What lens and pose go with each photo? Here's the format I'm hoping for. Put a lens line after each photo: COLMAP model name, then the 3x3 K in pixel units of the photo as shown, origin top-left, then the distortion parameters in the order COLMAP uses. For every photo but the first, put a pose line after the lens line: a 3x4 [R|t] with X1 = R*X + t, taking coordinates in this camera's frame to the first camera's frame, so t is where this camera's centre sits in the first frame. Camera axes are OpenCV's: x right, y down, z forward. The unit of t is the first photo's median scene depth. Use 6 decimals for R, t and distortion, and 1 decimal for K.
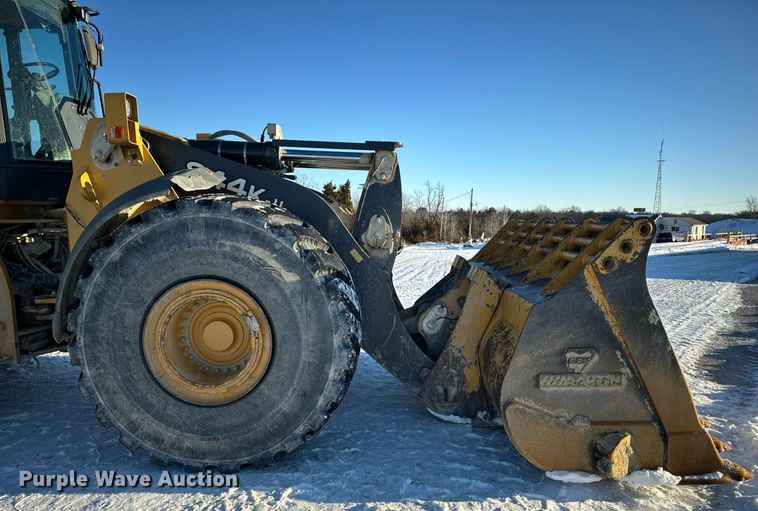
lens RADIAL K [[508.5, 0, 376.8], [0, 508.5, 292.8], [0, 0, 1]] dist [0.011561, -0.007722]
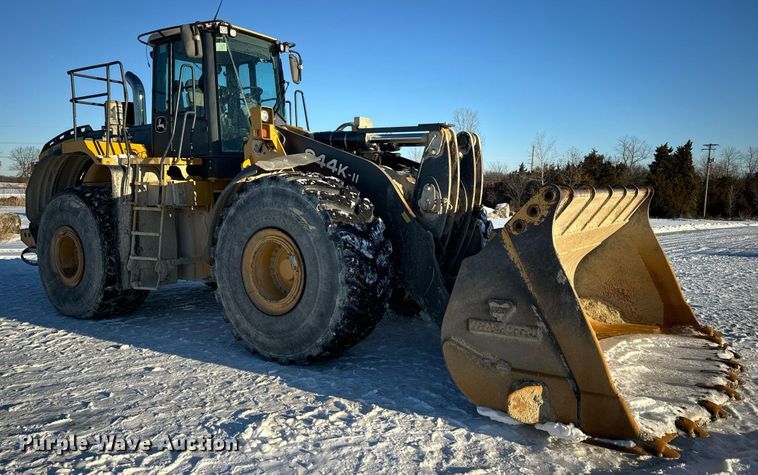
lens RADIAL K [[522.1, 0, 373.5], [0, 522.1, 235.1], [0, 0, 1]] dist [0.028889, -0.033635]
pose [[0.842280, 0.039797, -0.537569, 0.751122], [-0.067840, 0.997168, -0.032472, 0.021440], [0.534755, 0.063819, 0.842594, -0.137736]]
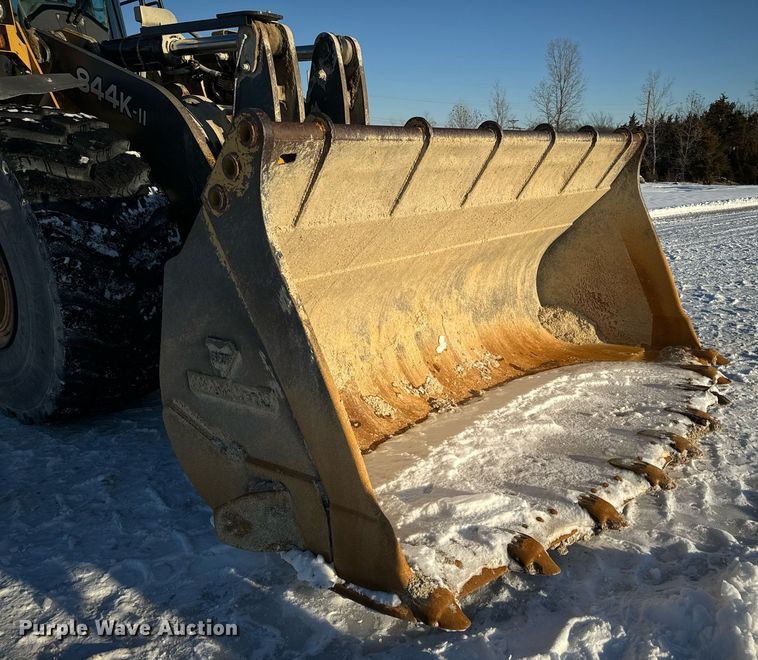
lens RADIAL K [[626.5, 0, 448.5], [0, 626.5, 355.9], [0, 0, 1]] dist [0.063730, -0.072570]
pose [[0.853066, 0.146778, -0.500735, 0.981829], [-0.056399, 0.979937, 0.191162, -0.031405], [0.518747, -0.134832, 0.844229, 0.476182]]
